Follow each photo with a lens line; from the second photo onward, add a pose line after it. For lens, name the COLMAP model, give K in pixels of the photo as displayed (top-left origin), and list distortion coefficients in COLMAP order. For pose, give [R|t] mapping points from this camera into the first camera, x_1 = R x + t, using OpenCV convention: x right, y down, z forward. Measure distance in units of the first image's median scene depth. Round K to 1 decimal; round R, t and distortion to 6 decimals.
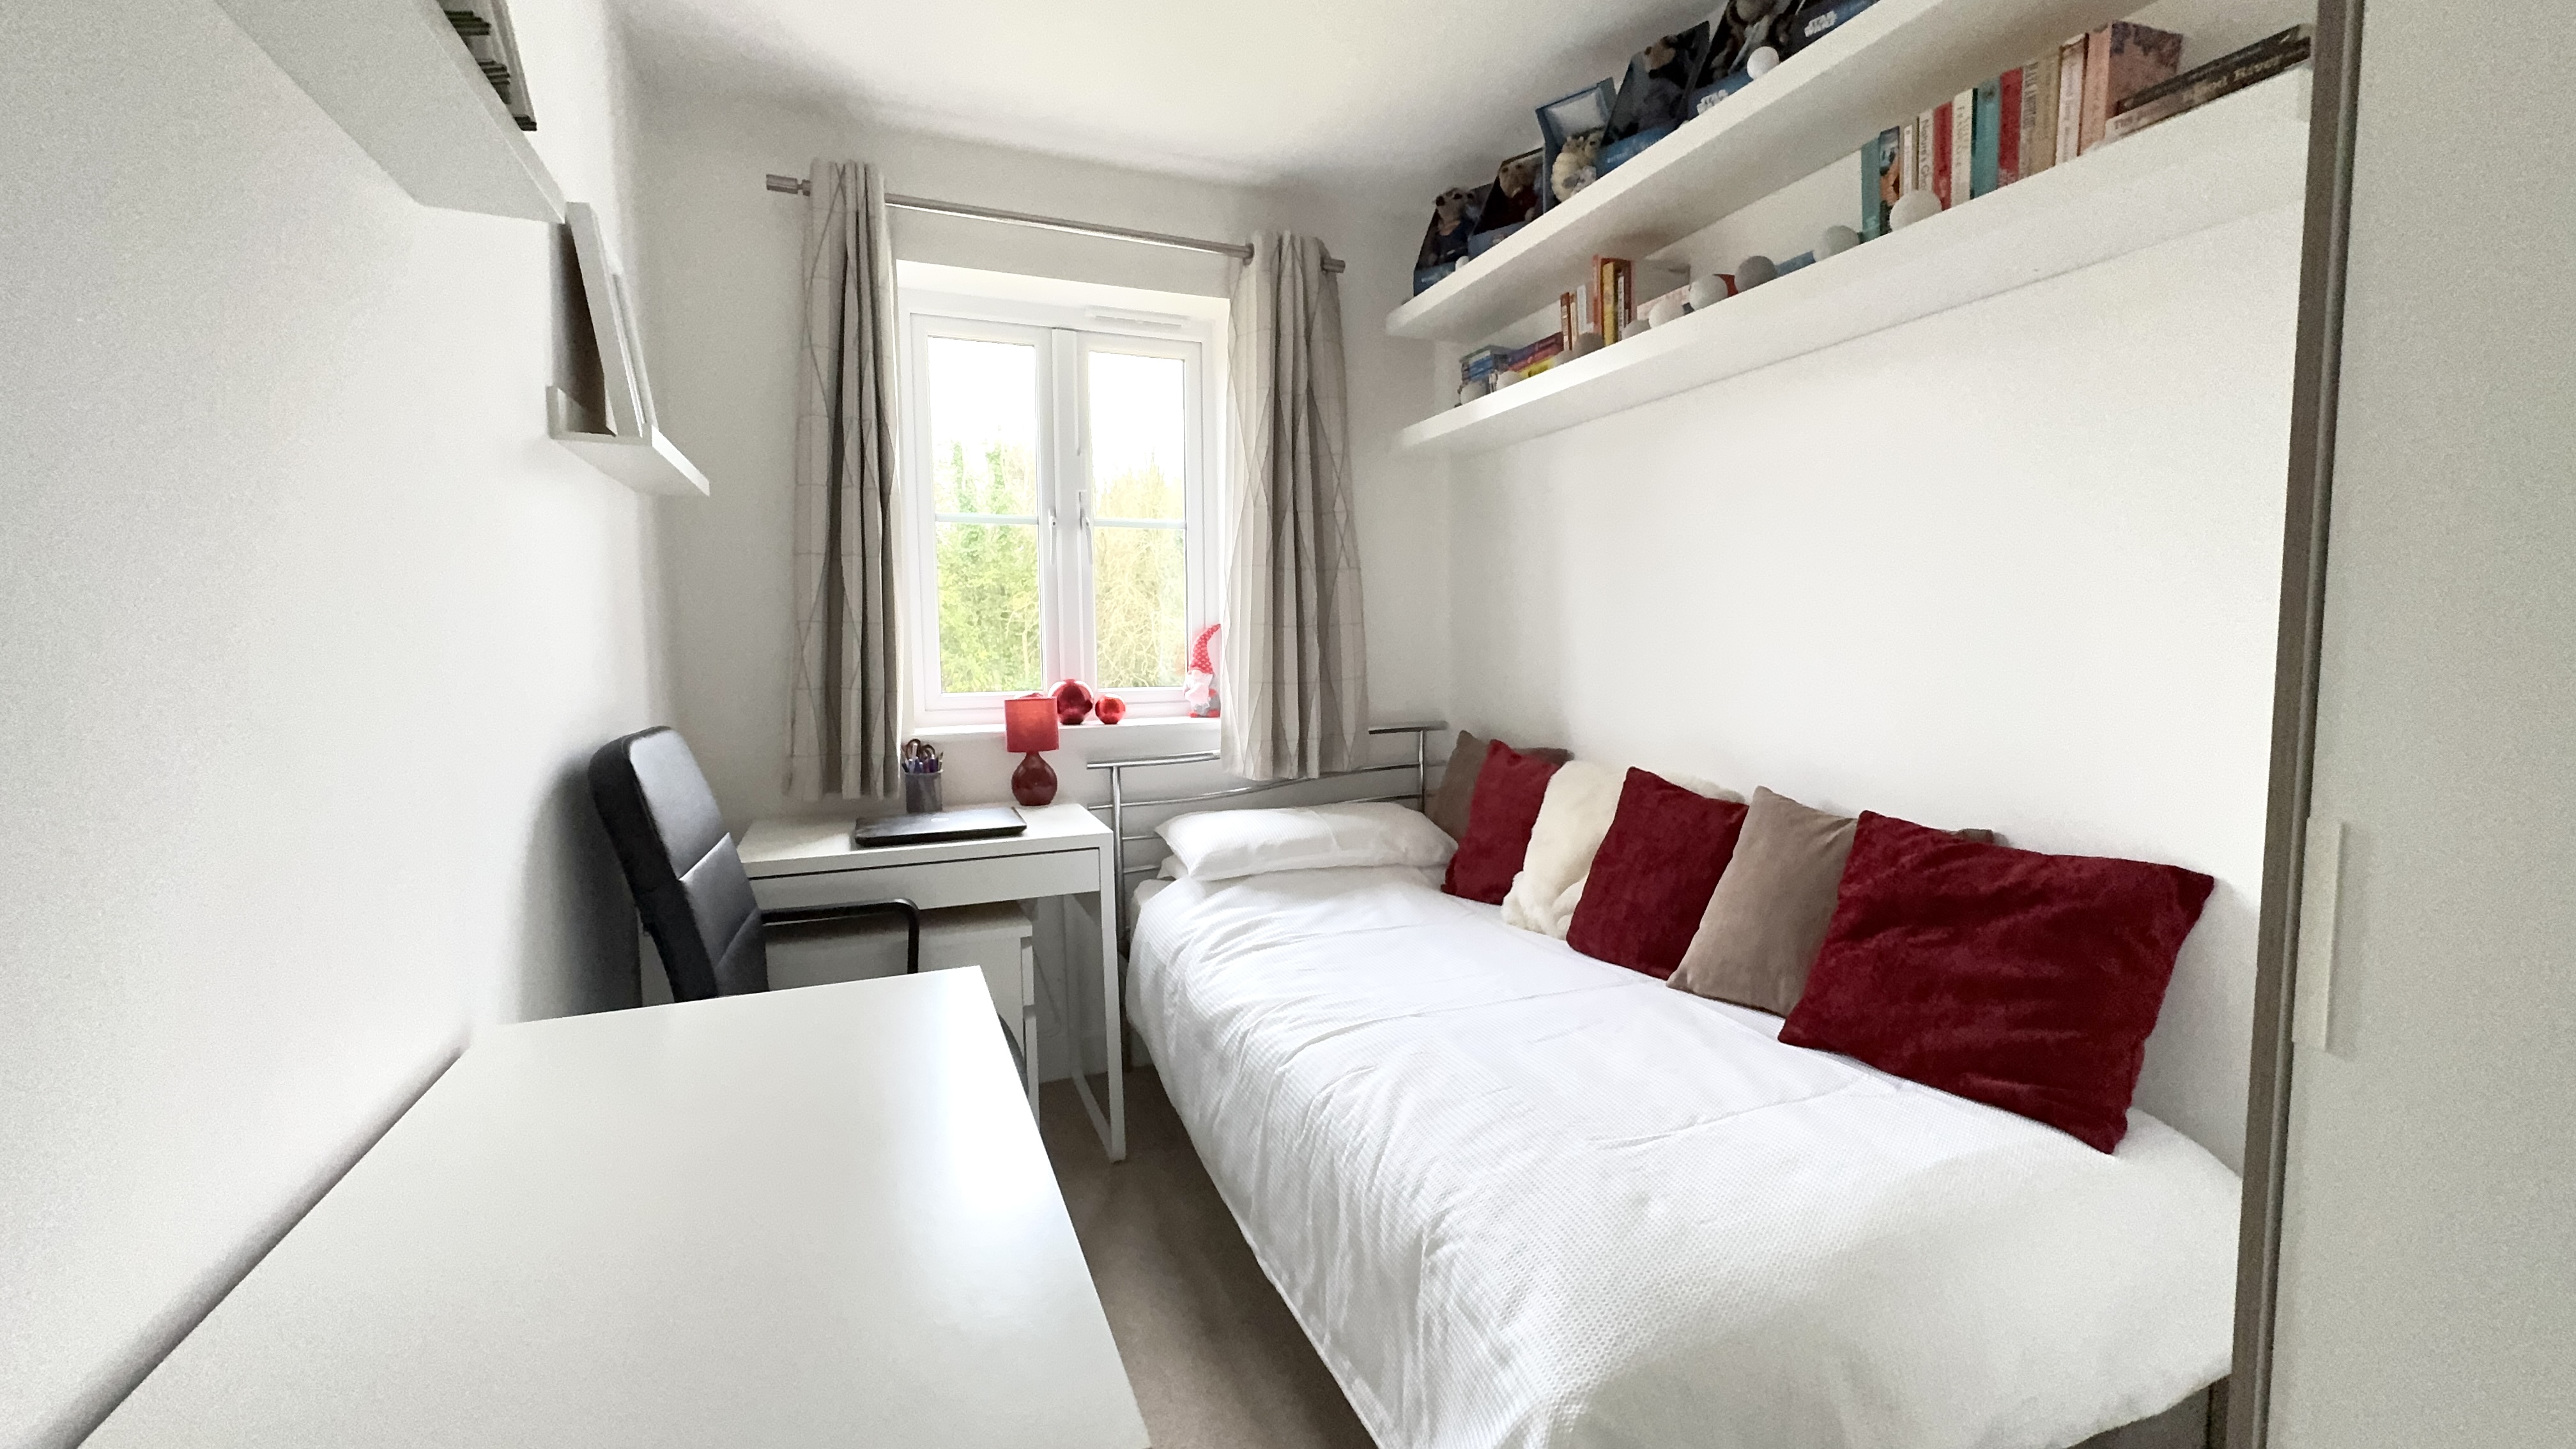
lens RADIAL K [[1027.5, 0, 1288.0], [0, 1027.5, 724.5], [0, 0, 1]] dist [-0.000394, 0.000103]
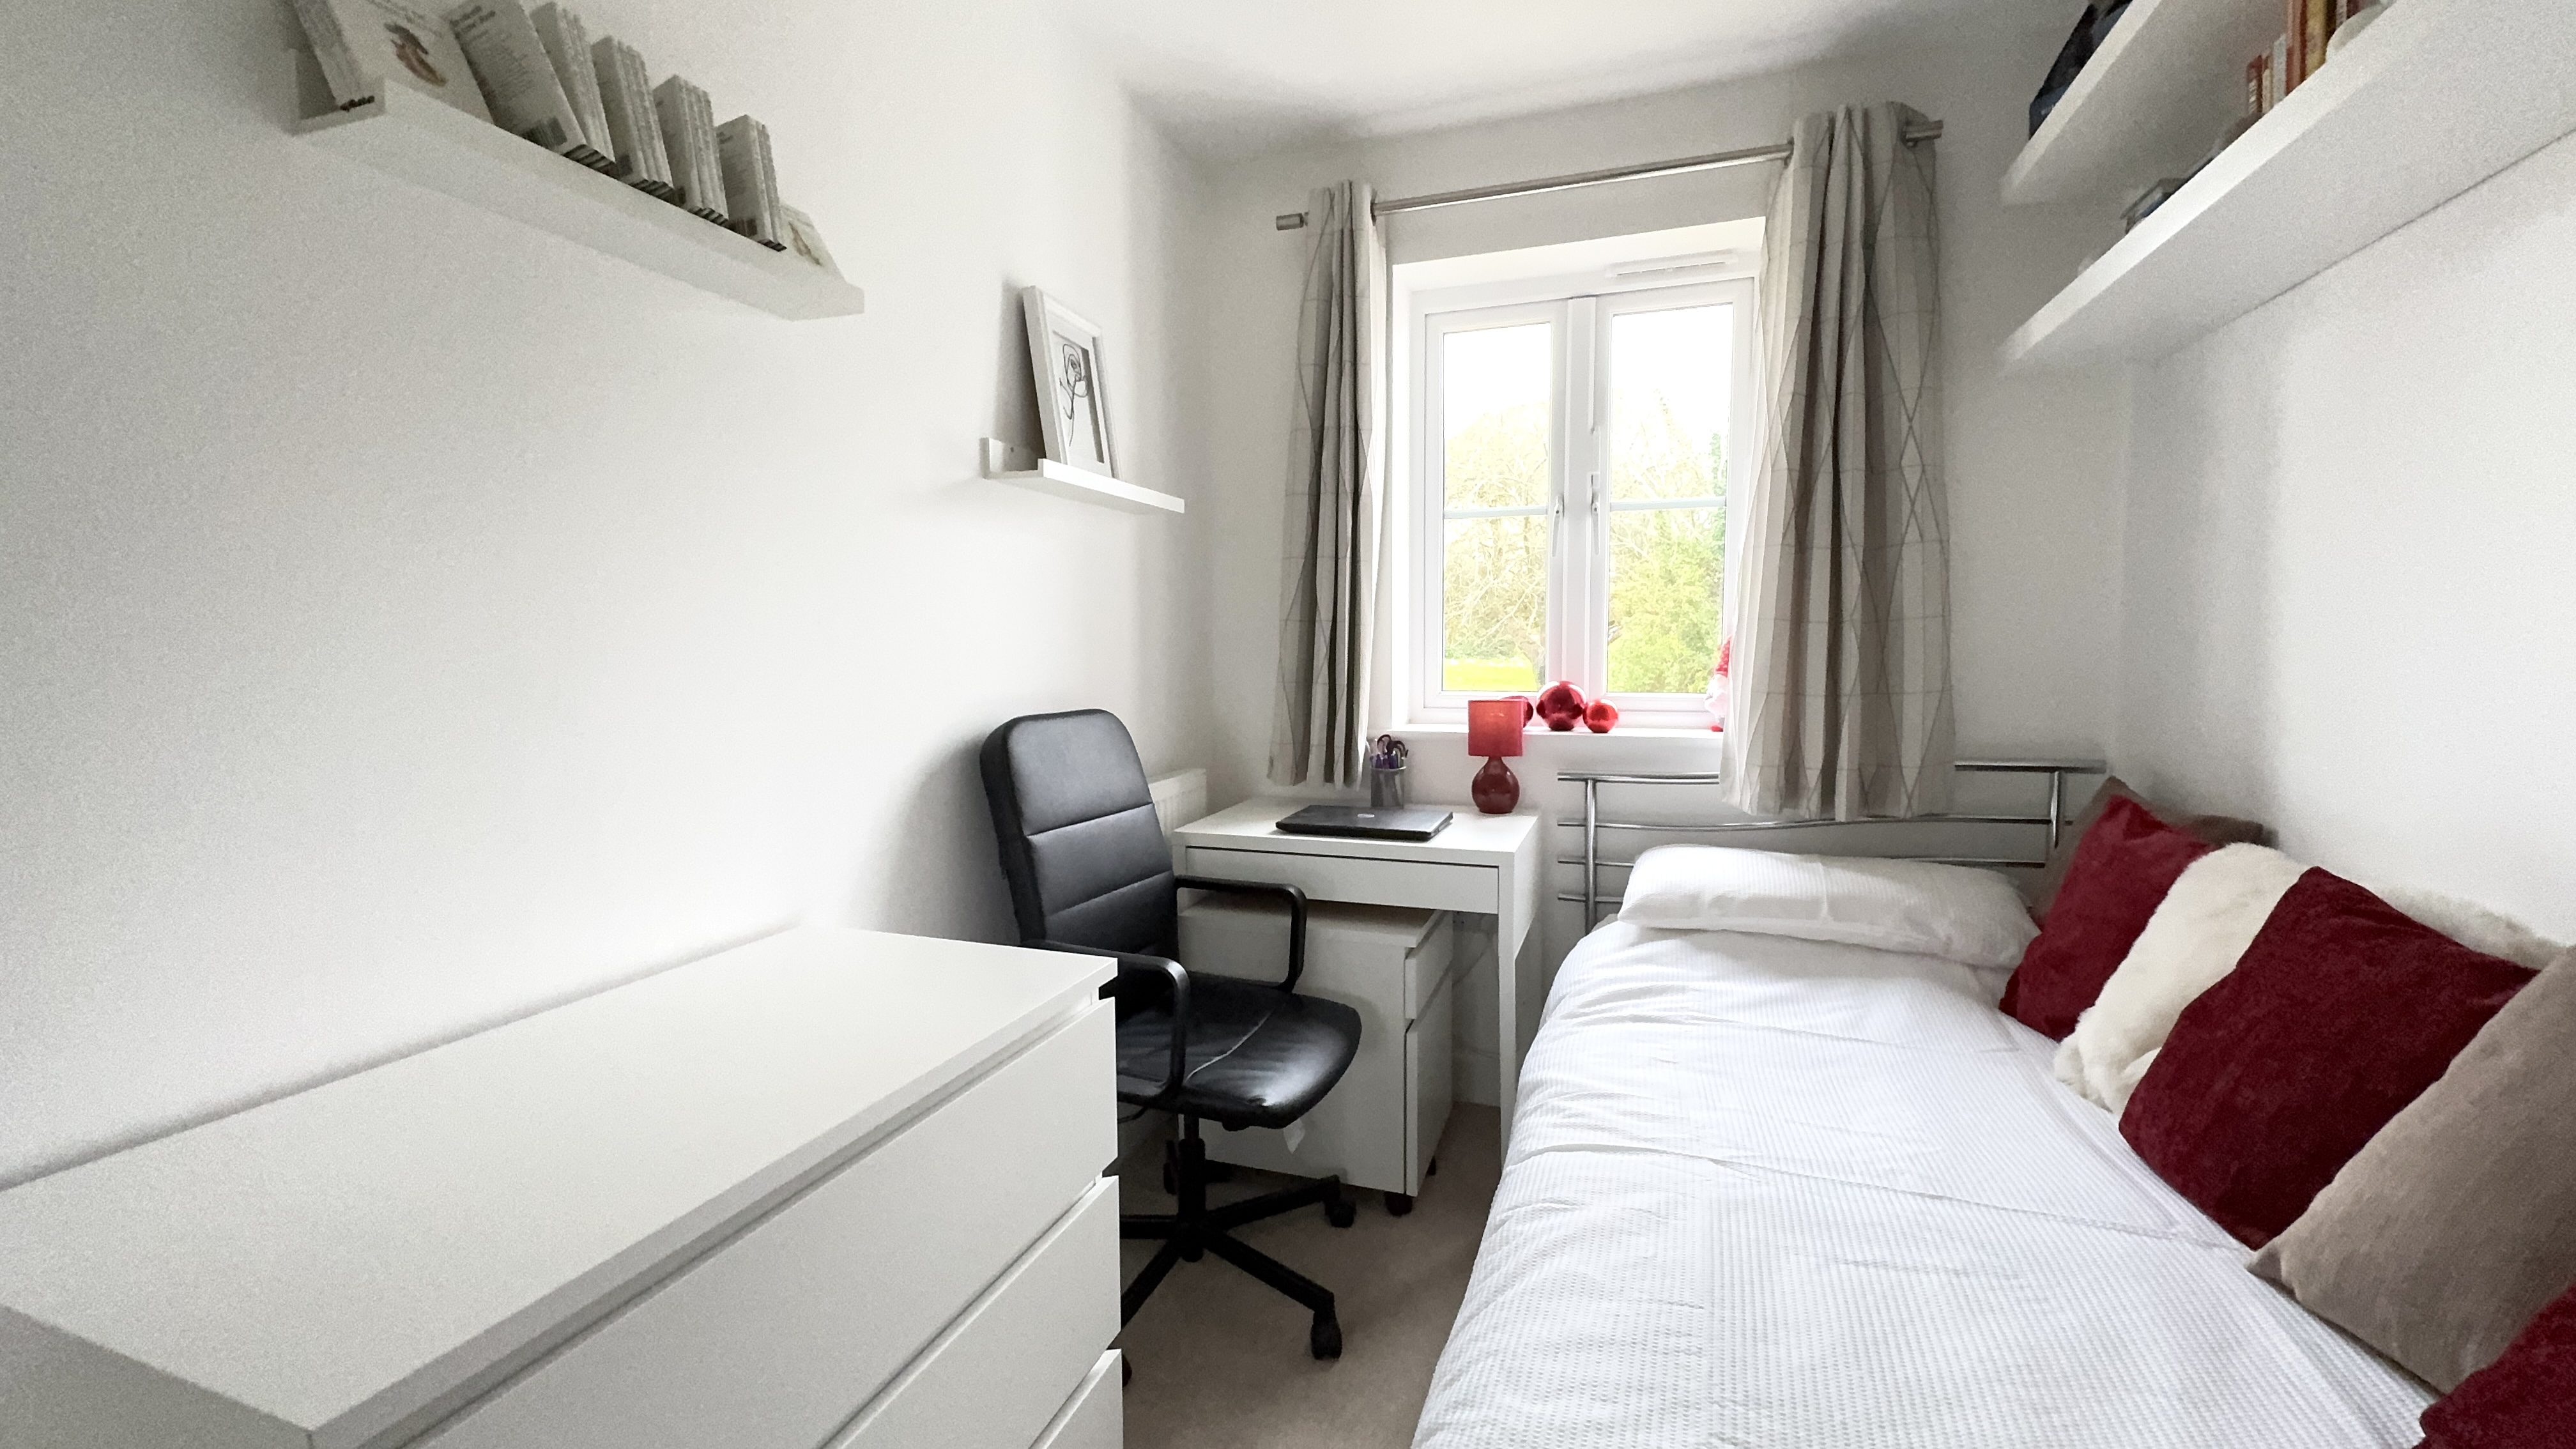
lens RADIAL K [[1027.5, 0, 1288.0], [0, 1027.5, 724.5], [0, 0, 1]] dist [-0.000394, 0.000103]
pose [[0.745911, 0.059315, -0.663399, 0.235475], [-0.057487, 0.998043, 0.024599, -0.015157], [0.663560, 0.019788, 0.747861, 0.167356]]
